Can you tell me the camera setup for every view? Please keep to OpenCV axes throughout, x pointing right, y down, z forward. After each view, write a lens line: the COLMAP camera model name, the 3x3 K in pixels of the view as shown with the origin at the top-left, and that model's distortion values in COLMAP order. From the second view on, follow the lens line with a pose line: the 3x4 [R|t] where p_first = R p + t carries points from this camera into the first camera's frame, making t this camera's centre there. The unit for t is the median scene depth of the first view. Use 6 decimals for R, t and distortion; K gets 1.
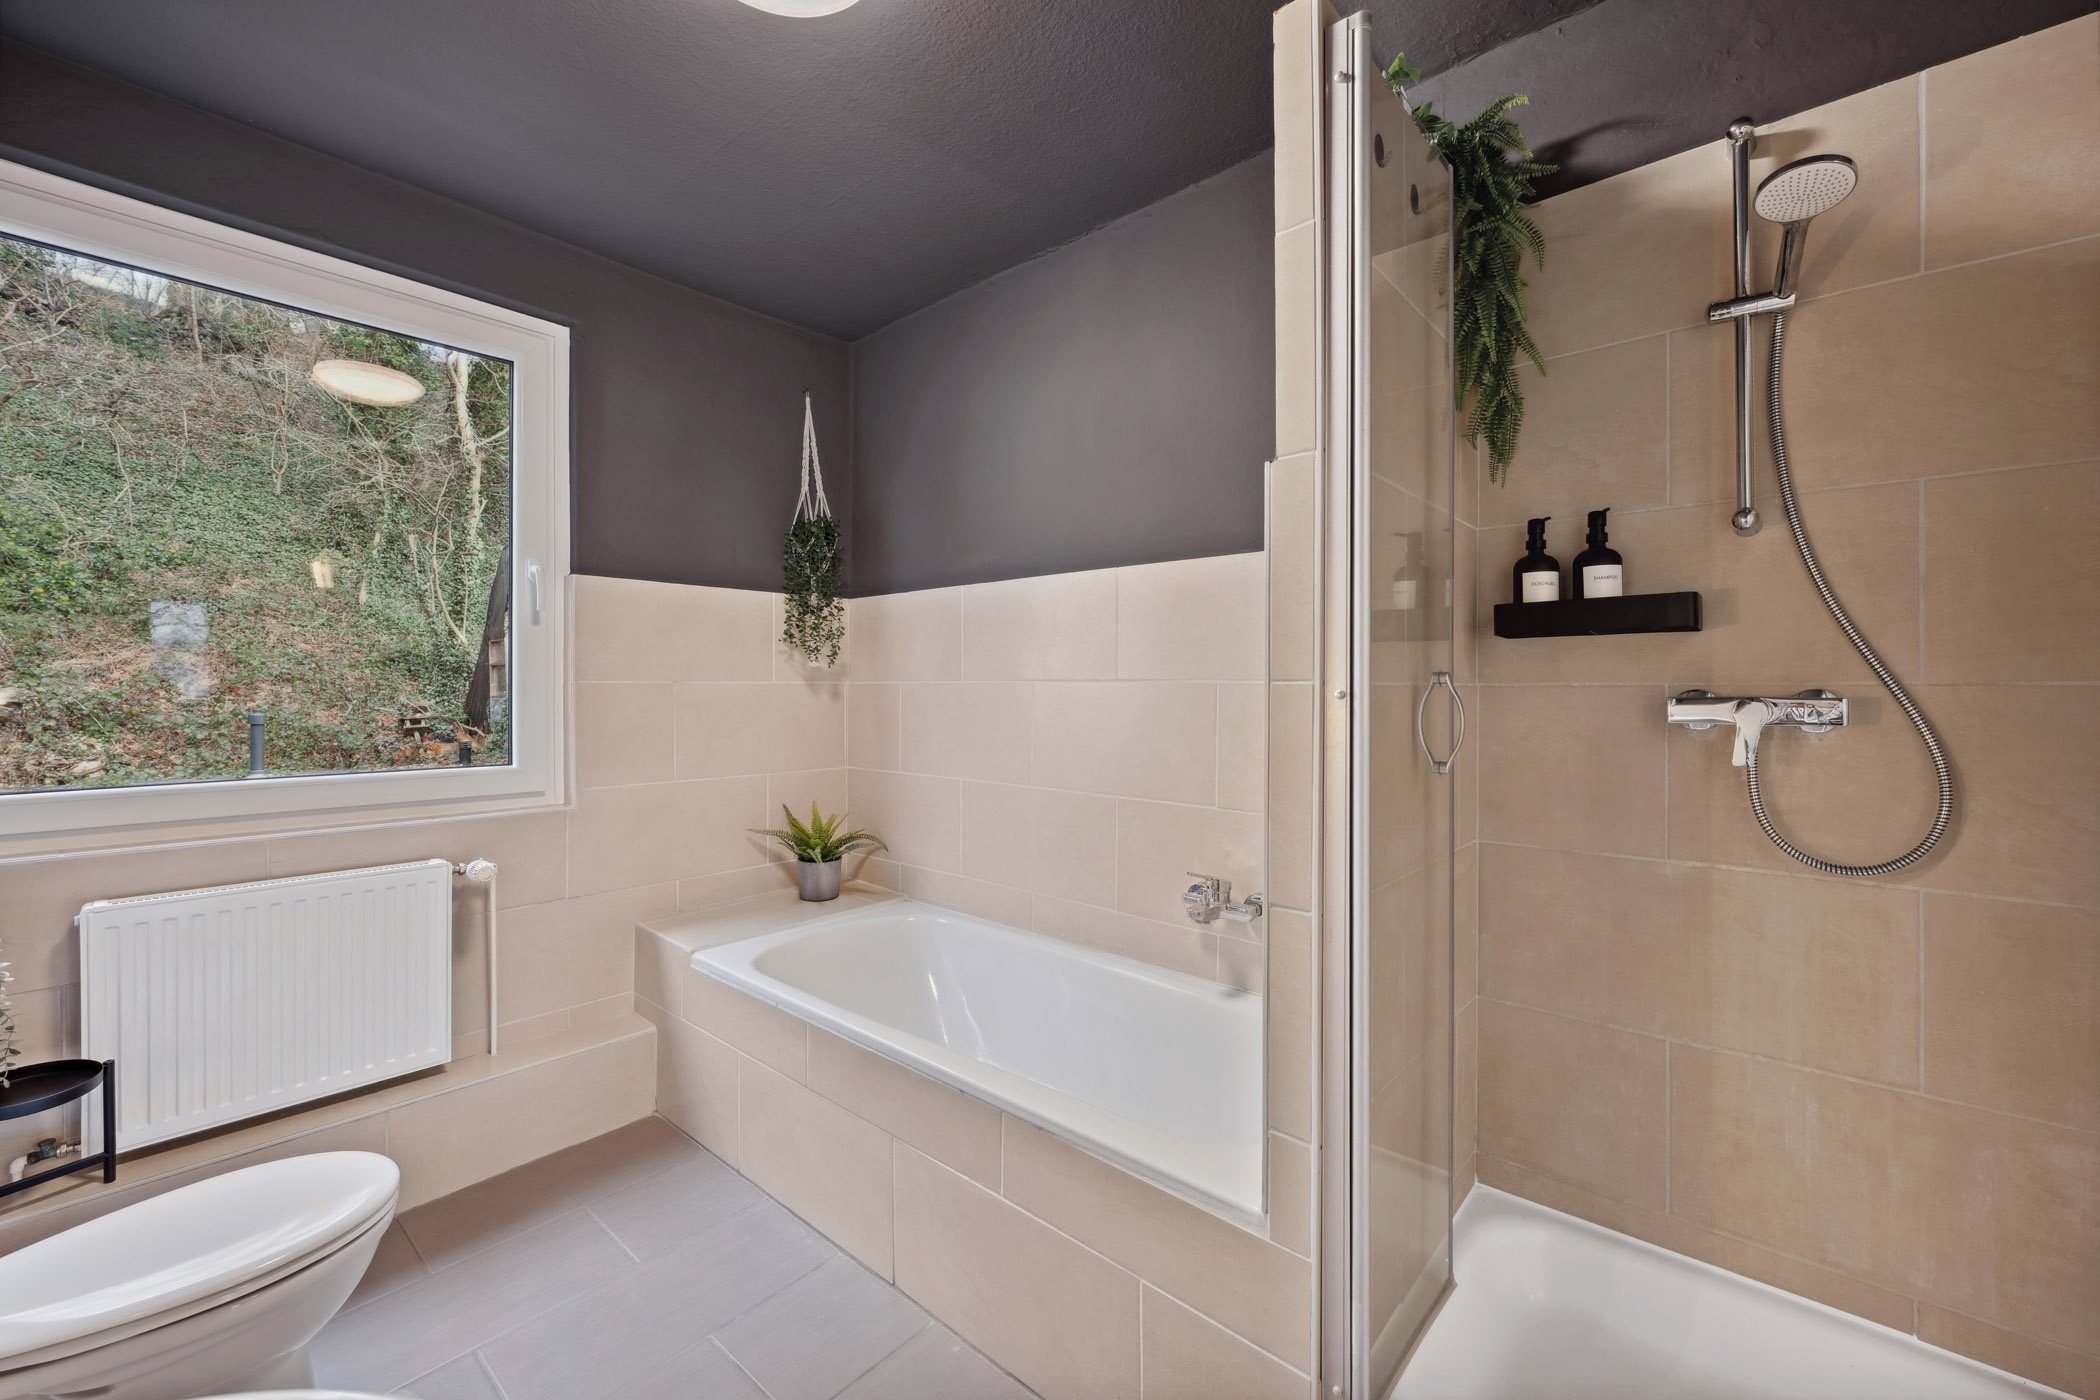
lens RADIAL K [[854.9, 0, 1050.0], [0, 854.9, 700.0], [0, 0, 1]] dist [-0.000145, -0.000006]
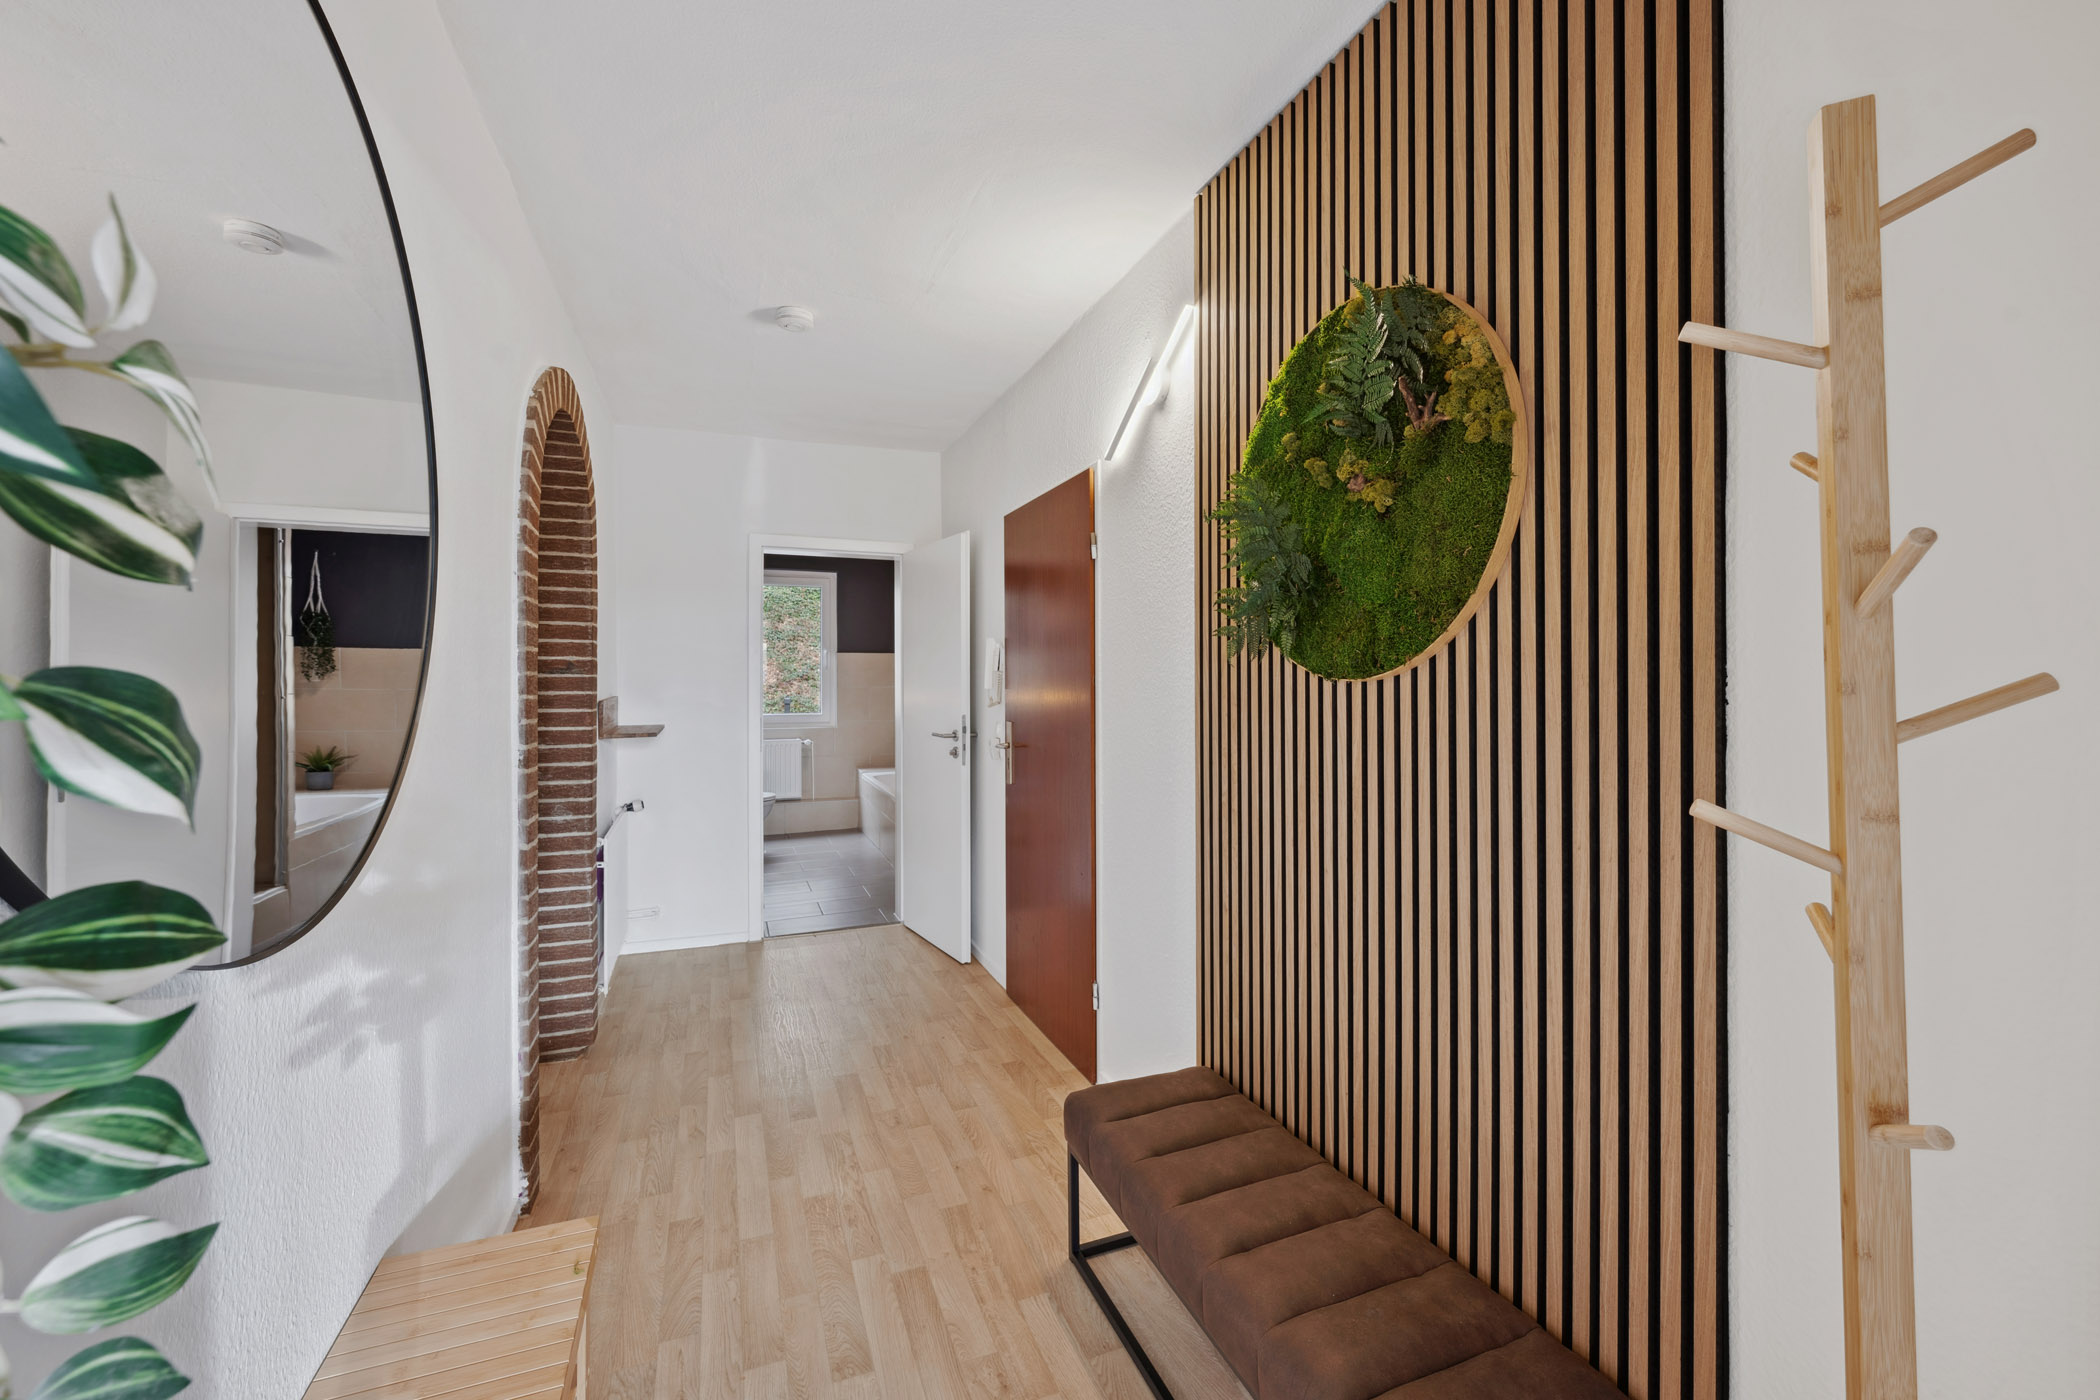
lens RADIAL K [[854.9, 0, 1050.0], [0, 854.9, 700.0], [0, 0, 1]] dist [-0.000145, -0.000006]
pose [[0.887349, 0.002483, -0.461092, 1.526370], [0.004869, 0.999879, 0.014753, -0.018315], [0.461073, -0.015336, 0.887230, -1.371592]]
